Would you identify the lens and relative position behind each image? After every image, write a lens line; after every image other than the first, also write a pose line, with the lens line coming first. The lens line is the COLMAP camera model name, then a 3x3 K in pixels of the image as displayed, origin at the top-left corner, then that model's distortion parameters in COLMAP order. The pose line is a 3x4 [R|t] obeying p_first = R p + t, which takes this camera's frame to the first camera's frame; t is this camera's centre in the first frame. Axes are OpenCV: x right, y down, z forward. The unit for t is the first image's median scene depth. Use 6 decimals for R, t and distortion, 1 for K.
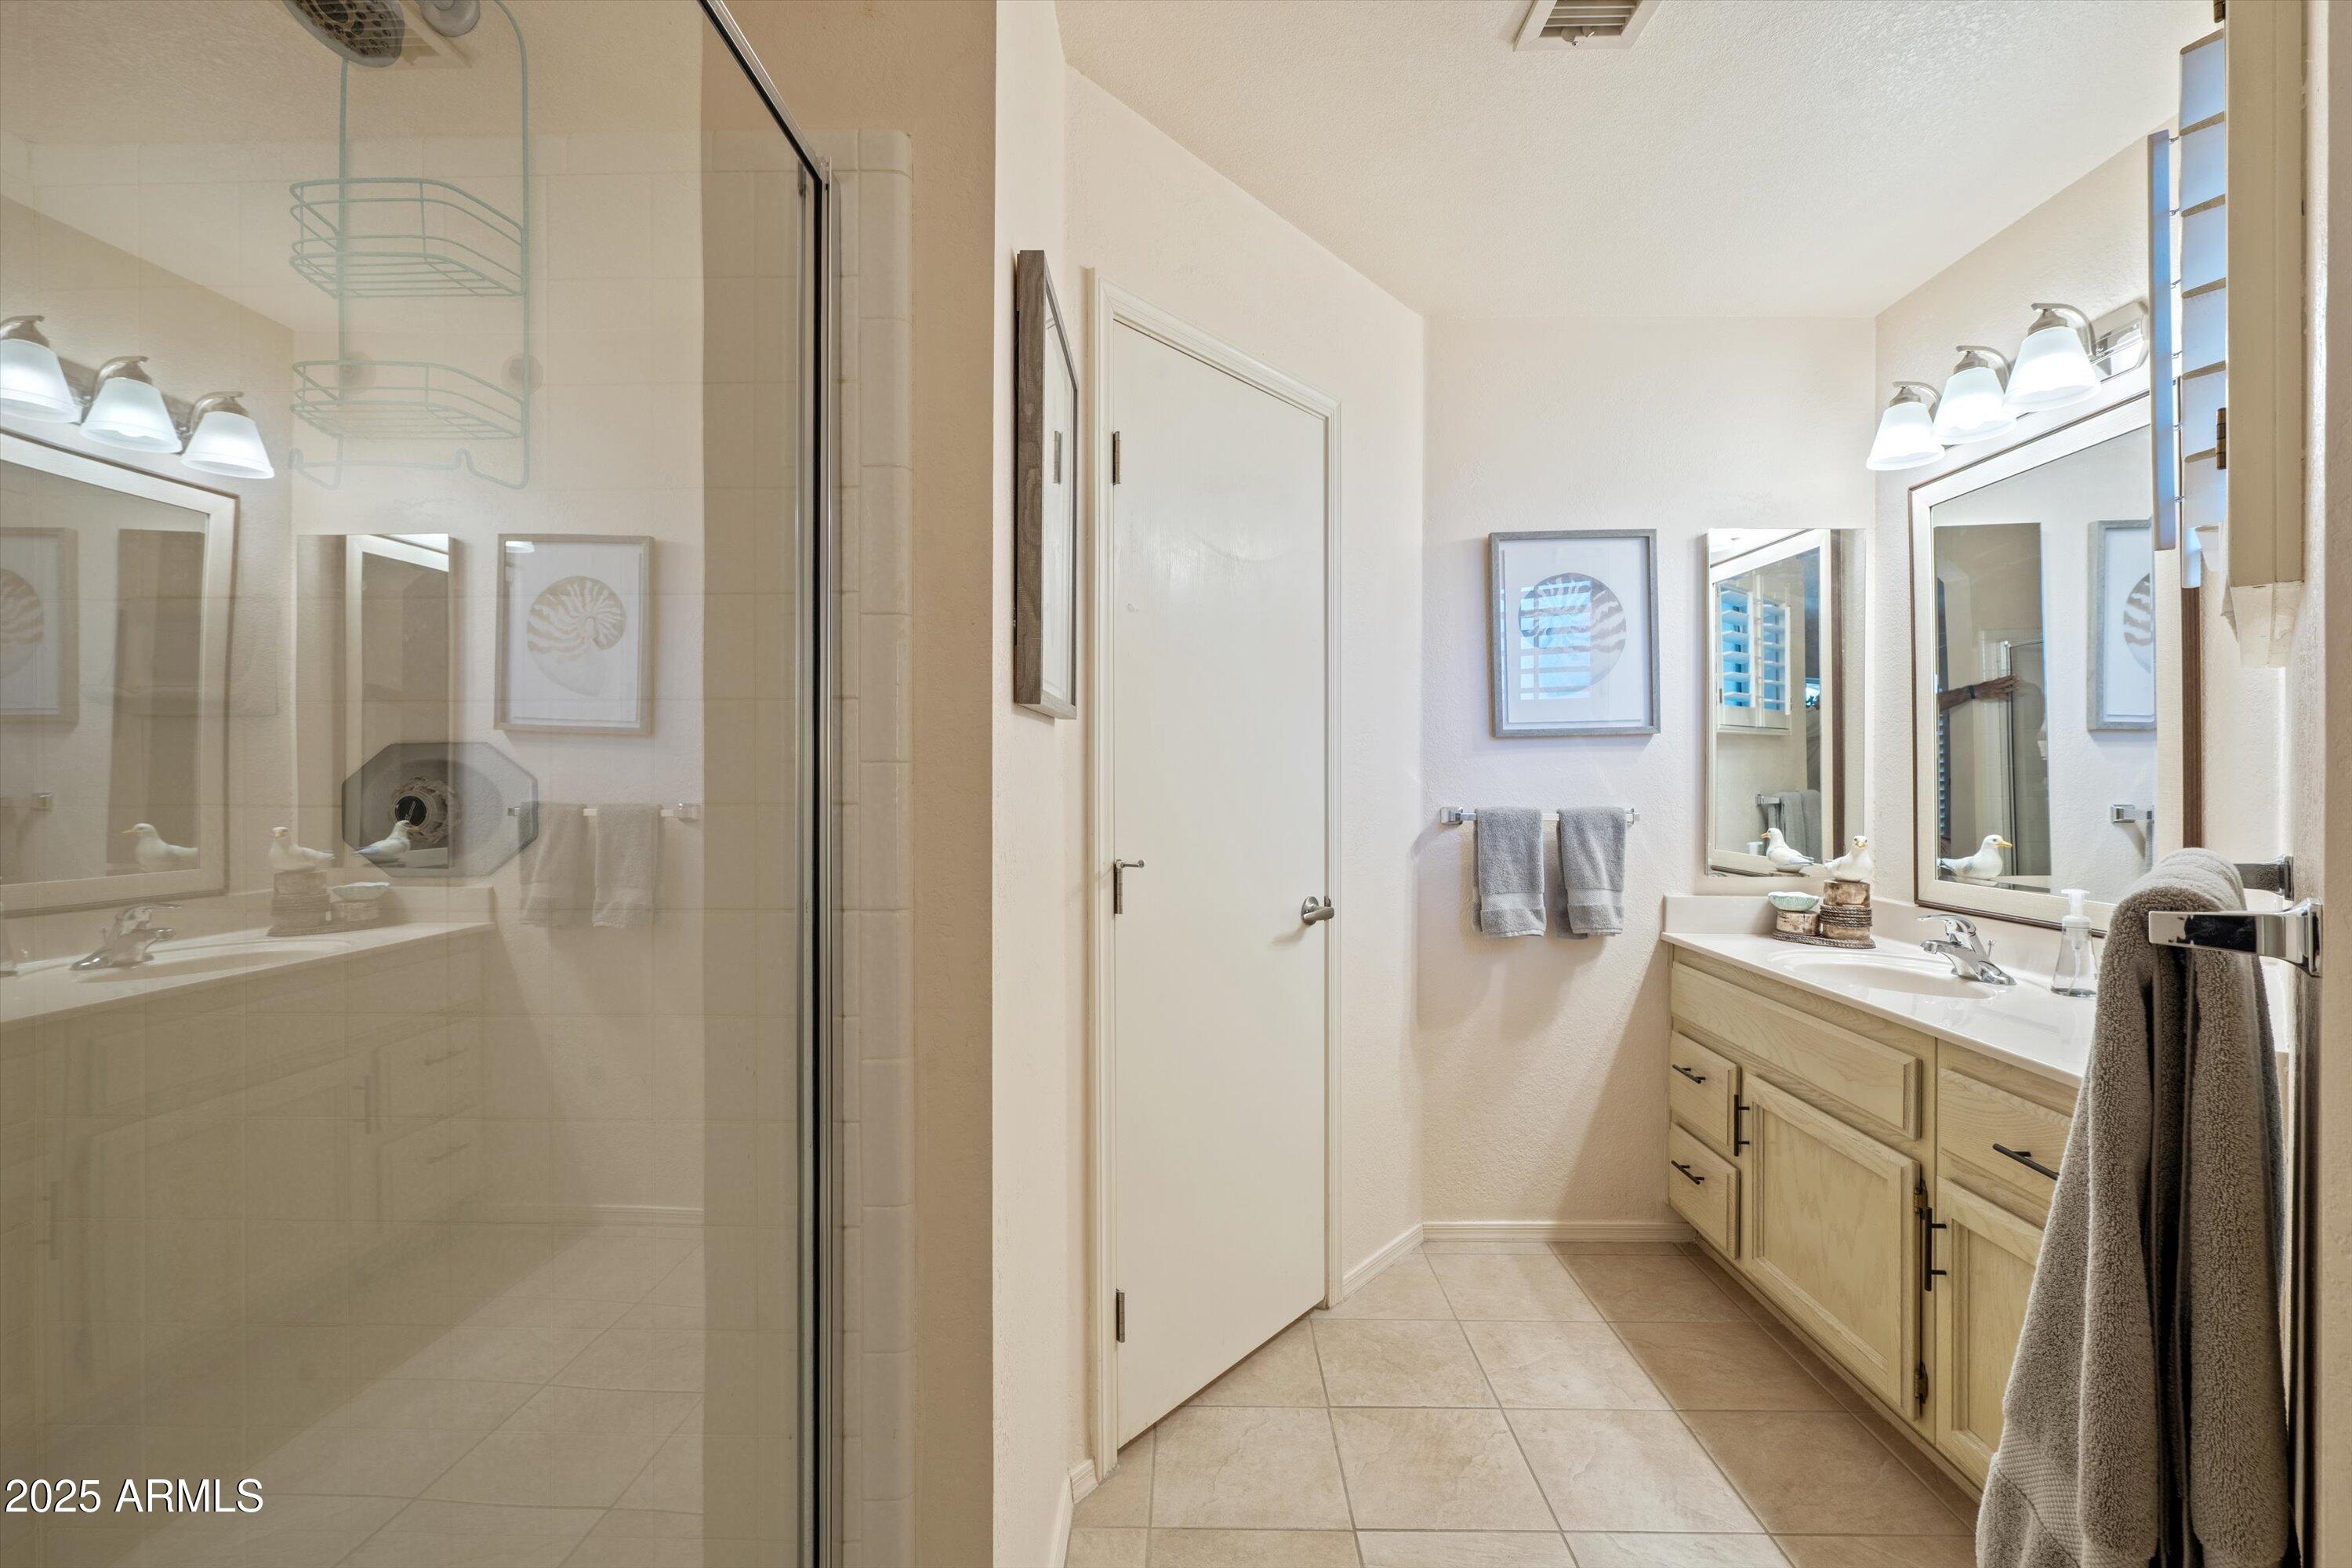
lens RADIAL K [[1060.9, 0, 1174.3], [0, 1060.9, 776.4], [0, 0, 1]] dist [-0.001836, 0.000523]
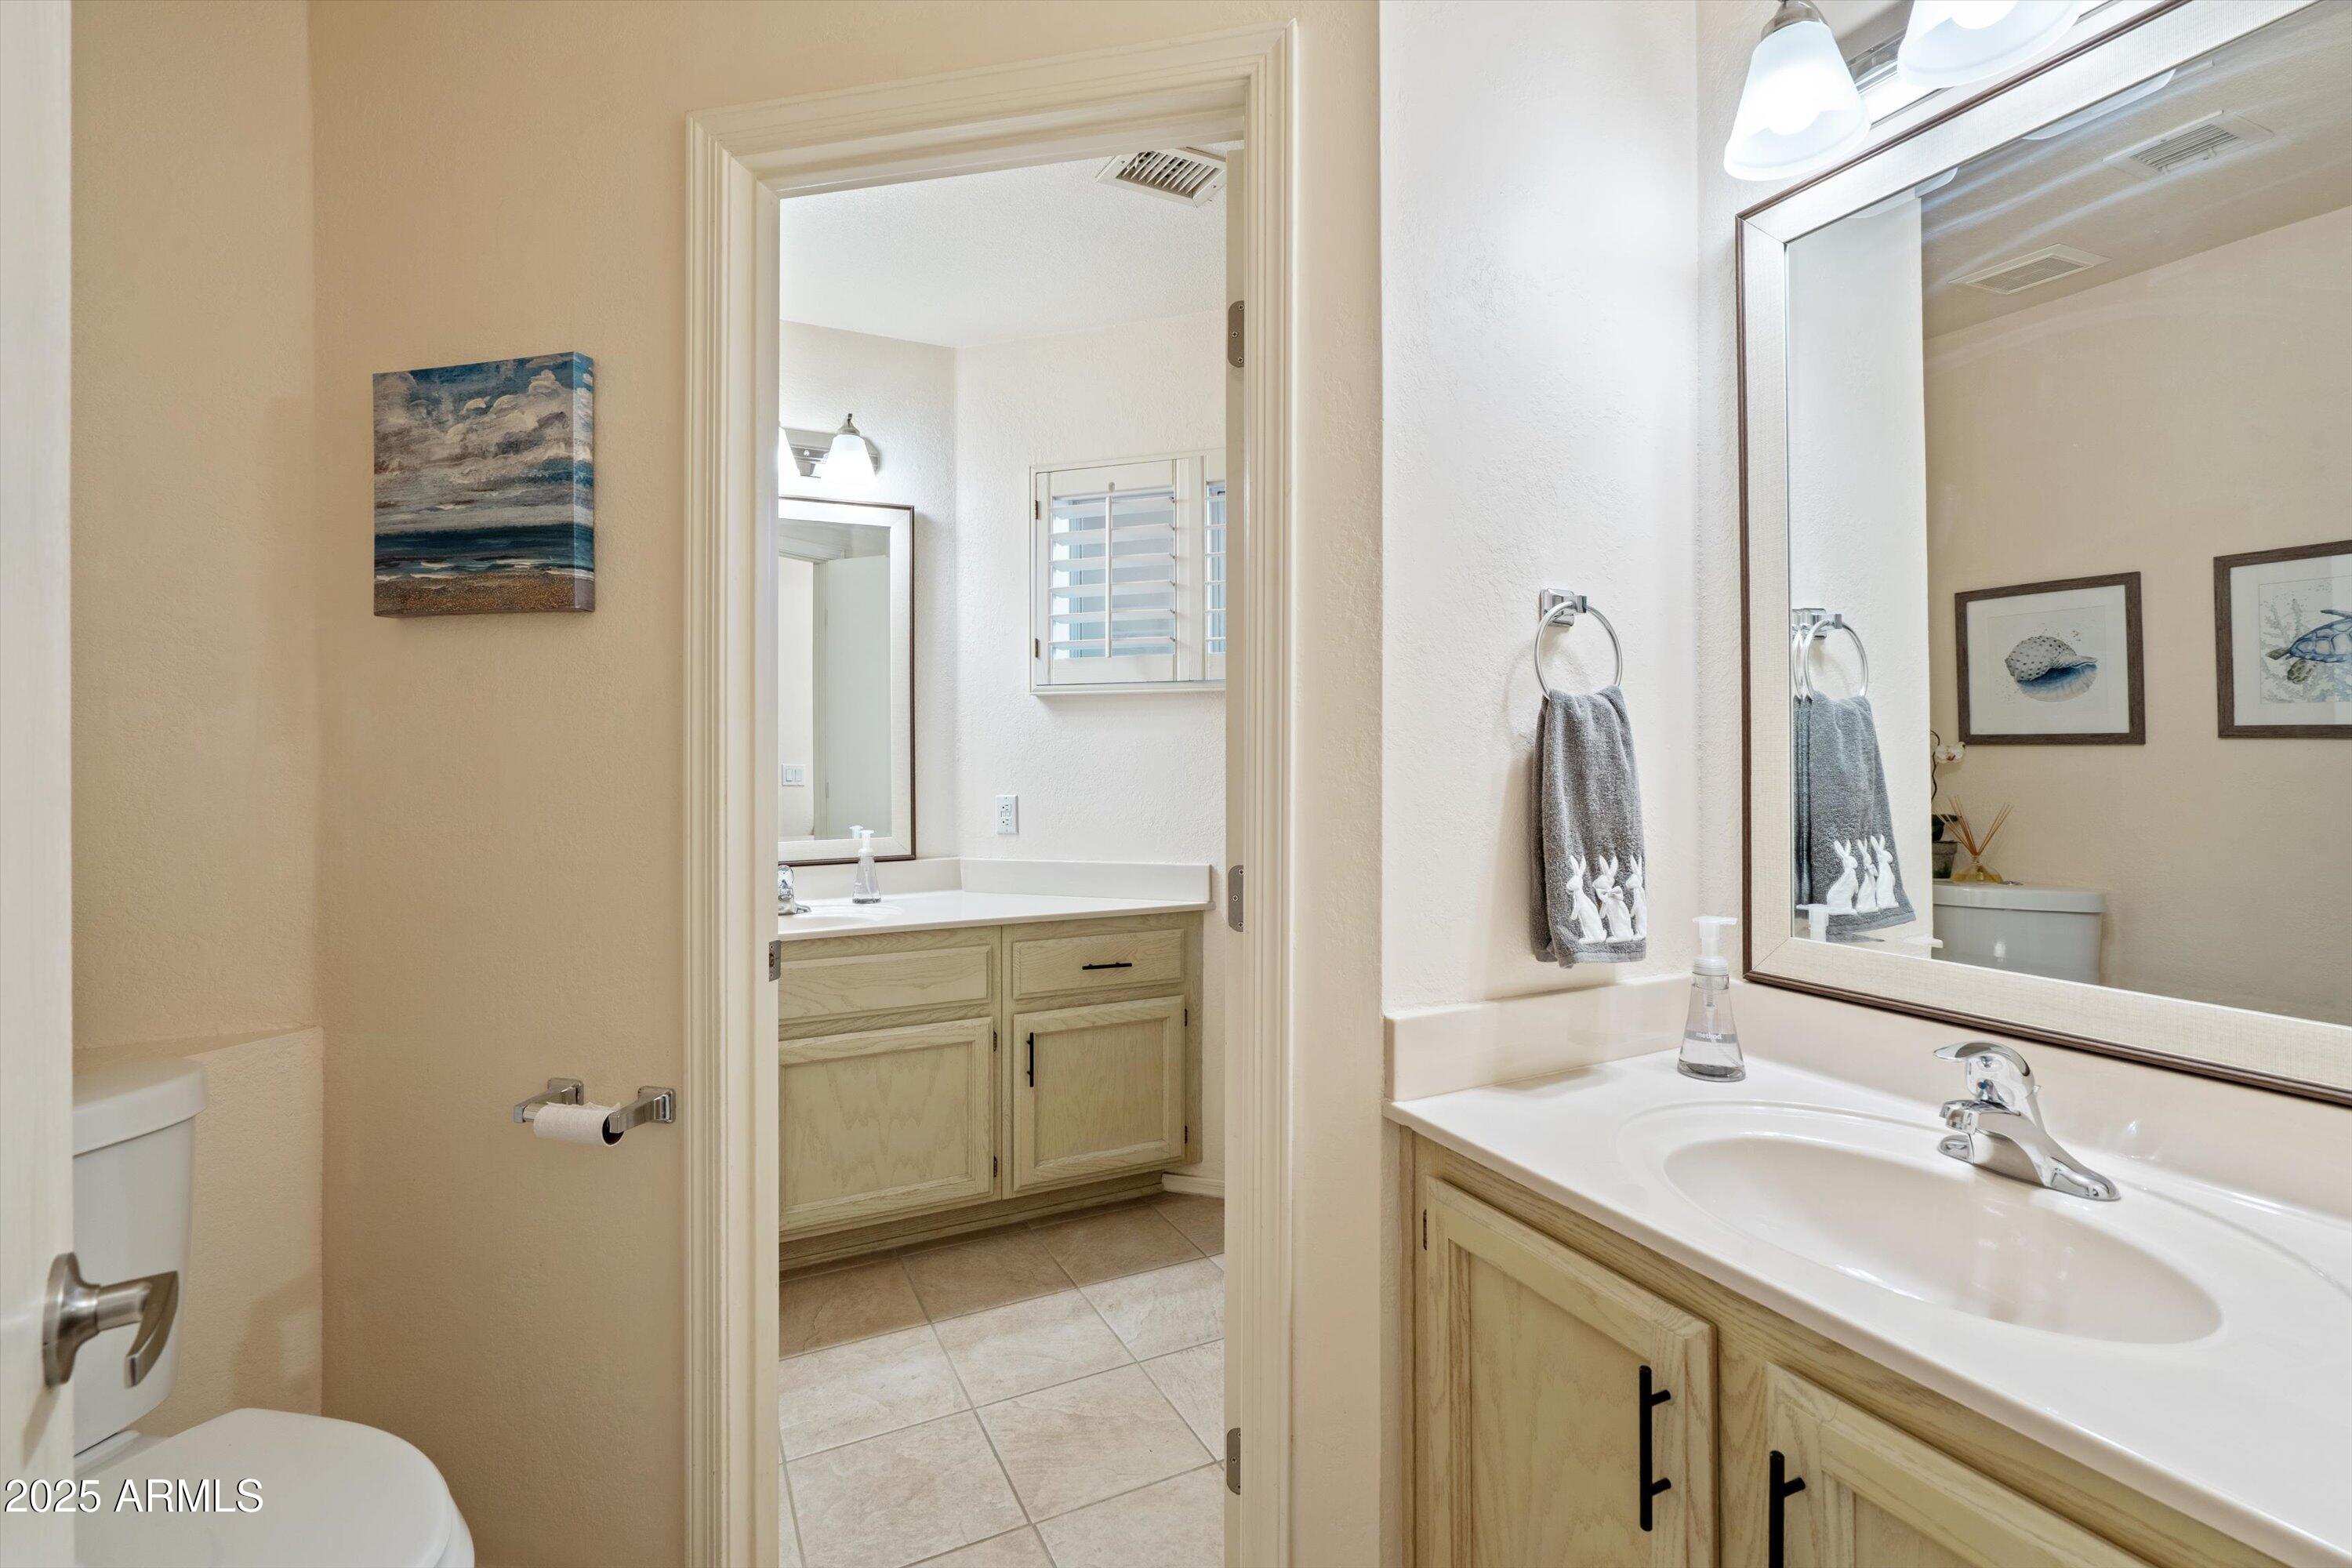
lens RADIAL K [[1060.9, 0, 1174.3], [0, 1060.9, 776.4], [0, 0, 1]] dist [-0.001836, 0.000523]
pose [[-0.458747, -0.013985, 0.888457, -0.657129], [0.004624, 0.999825, 0.018125, 0.006407], [-0.888555, 0.012424, -0.458602, 1.343472]]
